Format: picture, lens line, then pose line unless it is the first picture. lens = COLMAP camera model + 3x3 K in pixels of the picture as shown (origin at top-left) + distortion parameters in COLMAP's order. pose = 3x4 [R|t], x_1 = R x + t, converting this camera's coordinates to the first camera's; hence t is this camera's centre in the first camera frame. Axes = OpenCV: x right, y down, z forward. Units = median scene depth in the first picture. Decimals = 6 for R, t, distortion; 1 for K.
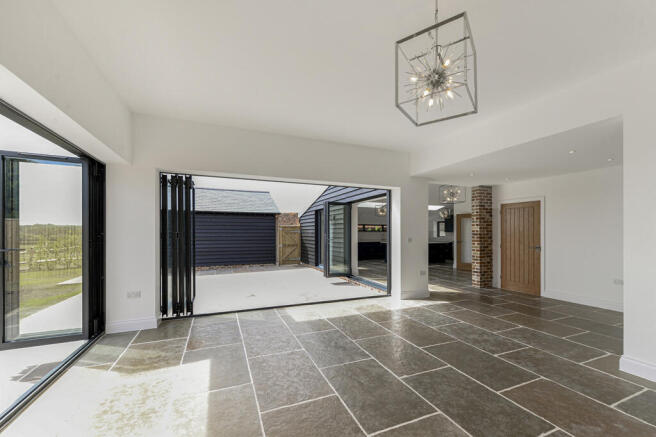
lens RADIAL K [[272.7, 0, 329.4], [0, 272.7, 229.3], [0, 0, 1]] dist [0.000197, -0.000097]
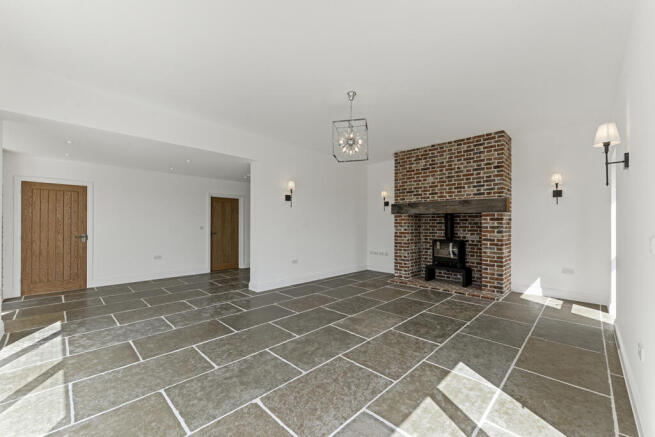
lens RADIAL K [[263.6, 0, 331.6], [0, 263.6, 225.4], [0, 0, 1]] dist [0.013683, -0.000231]
pose [[-0.395604, -0.013980, 0.918315, -0.659472], [-0.016777, 0.999827, 0.007993, 0.012603], [-0.918268, -0.012244, -0.395770, 0.964017]]
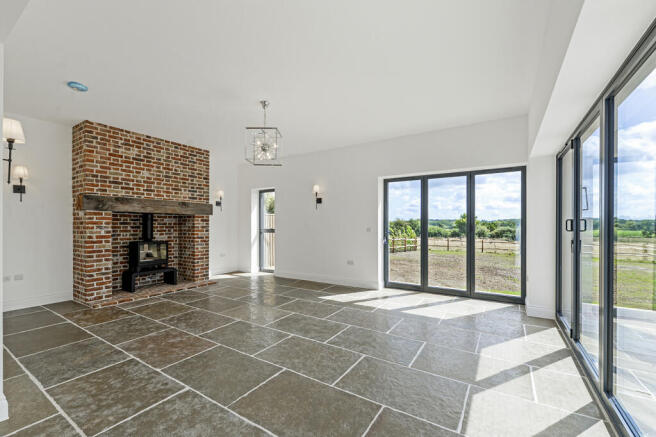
lens RADIAL K [[272.7, 0, 329.4], [0, 272.7, 229.3], [0, 0, 1]] dist [0.000197, -0.000097]
pose [[-0.821568, 0.003291, -0.570101, 0.601669], [0.003347, 0.999994, 0.000949, 0.035169], [0.570101, -0.001129, -0.821574, 1.534091]]
